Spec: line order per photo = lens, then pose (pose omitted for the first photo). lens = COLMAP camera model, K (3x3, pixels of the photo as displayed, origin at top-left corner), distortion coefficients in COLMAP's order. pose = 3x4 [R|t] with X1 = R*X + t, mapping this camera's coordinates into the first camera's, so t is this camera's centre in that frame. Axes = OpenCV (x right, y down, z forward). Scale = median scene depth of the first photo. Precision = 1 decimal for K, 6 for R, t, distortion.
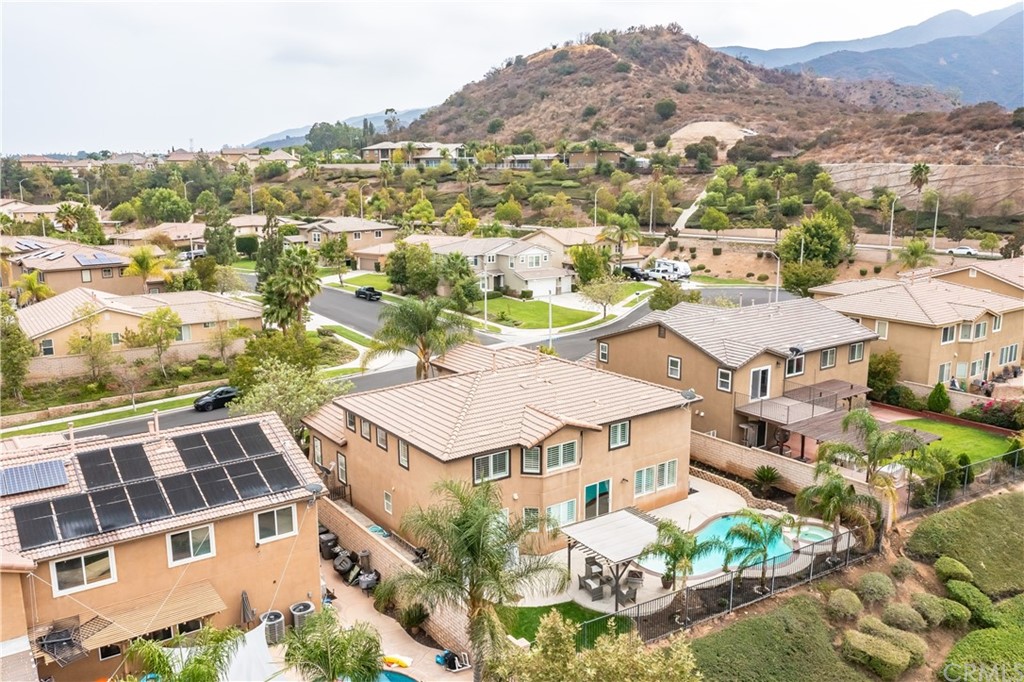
lens RADIAL K [[821.7, 0, 512.5], [0, 821.7, 346.1], [0, 0, 1]] dist [-0.004408, -0.023237]
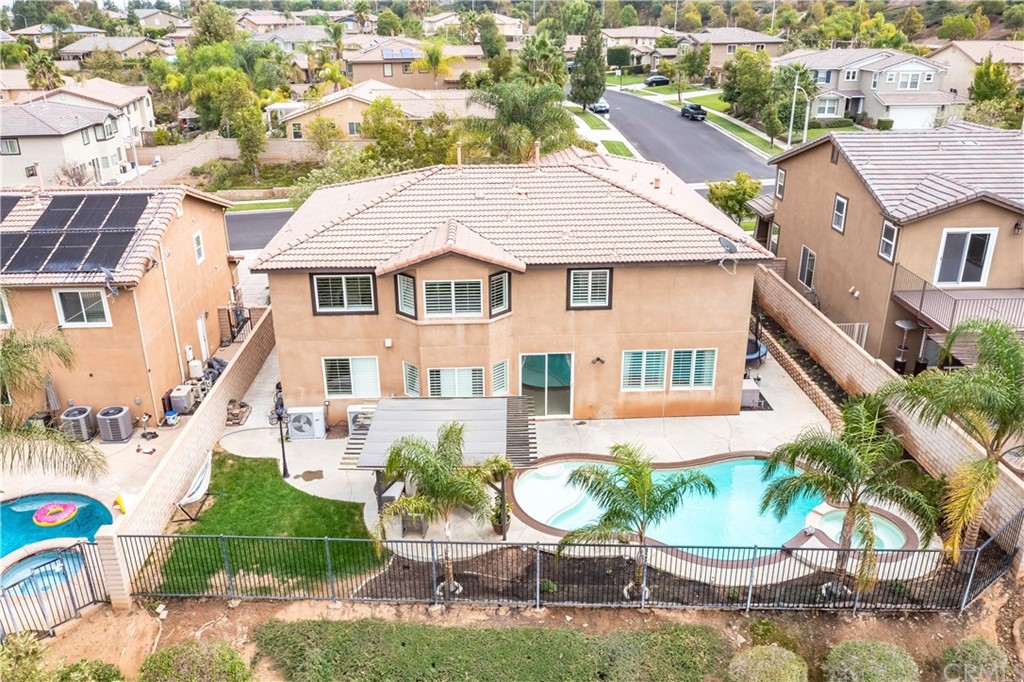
lens RADIAL K [[821.7, 0, 509.6], [0, 821.7, 335.9], [0, 0, 1]] dist [-0.004408, -0.023237]
pose [[0.828412, 0.202031, -0.522415, 0.357096], [-0.107987, 0.972794, 0.204964, 0.017355], [0.549612, -0.113381, 0.827691, 0.374541]]
